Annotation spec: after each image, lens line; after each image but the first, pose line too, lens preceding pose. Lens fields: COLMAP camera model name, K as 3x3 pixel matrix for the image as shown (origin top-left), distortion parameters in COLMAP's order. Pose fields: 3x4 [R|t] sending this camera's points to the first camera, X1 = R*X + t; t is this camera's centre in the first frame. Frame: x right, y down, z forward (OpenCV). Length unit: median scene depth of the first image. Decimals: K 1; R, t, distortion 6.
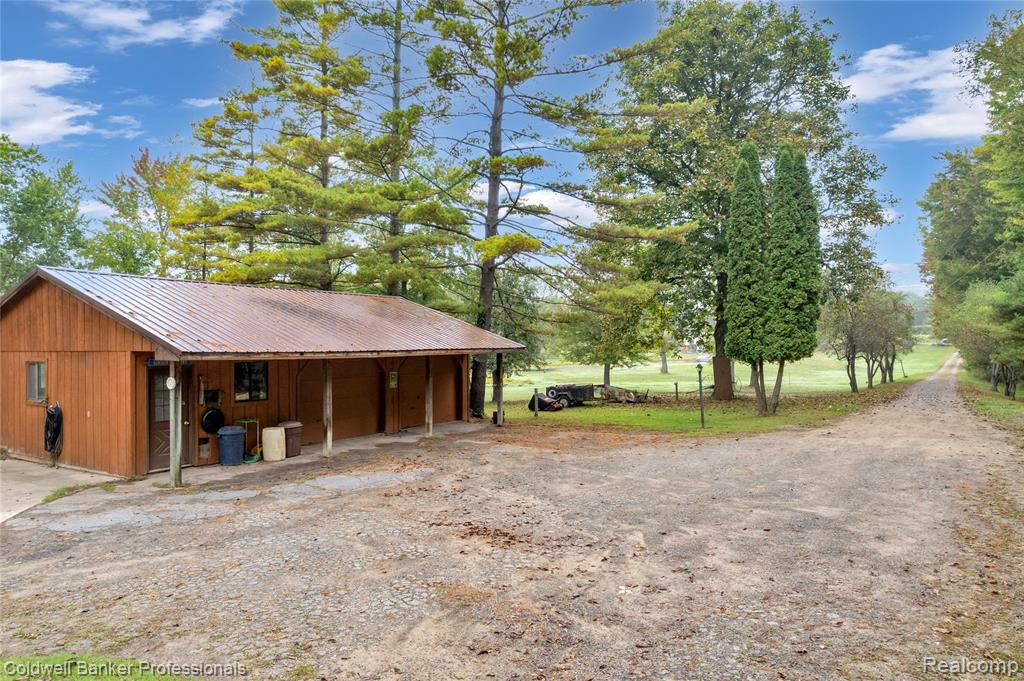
lens RADIAL K [[649.0, 0, 507.9], [0, 649.0, 342.5], [0, 0, 1]] dist [-0.045546, 0.023478]
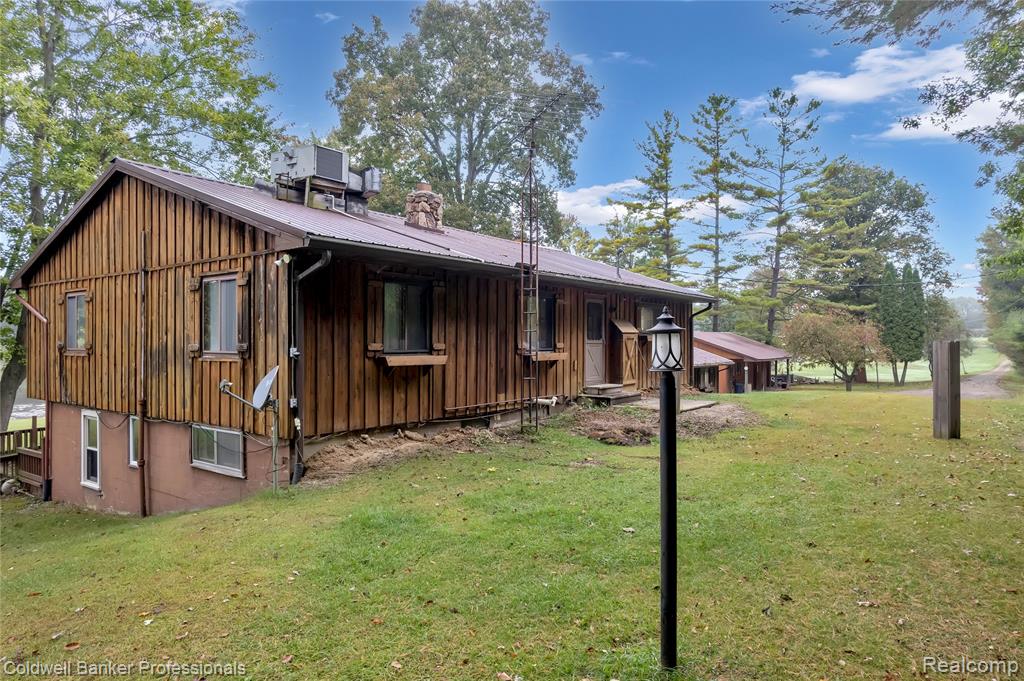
lens RADIAL K [[649.0, 0, 517.1], [0, 649.0, 343.2], [0, 0, 1]] dist [-0.045546, 0.023478]
pose [[0.998258, -0.001020, -0.058987, -0.528516], [0.001055, 0.999999, 0.000569, -0.026025], [0.058987, -0.000630, 0.998259, -0.863284]]
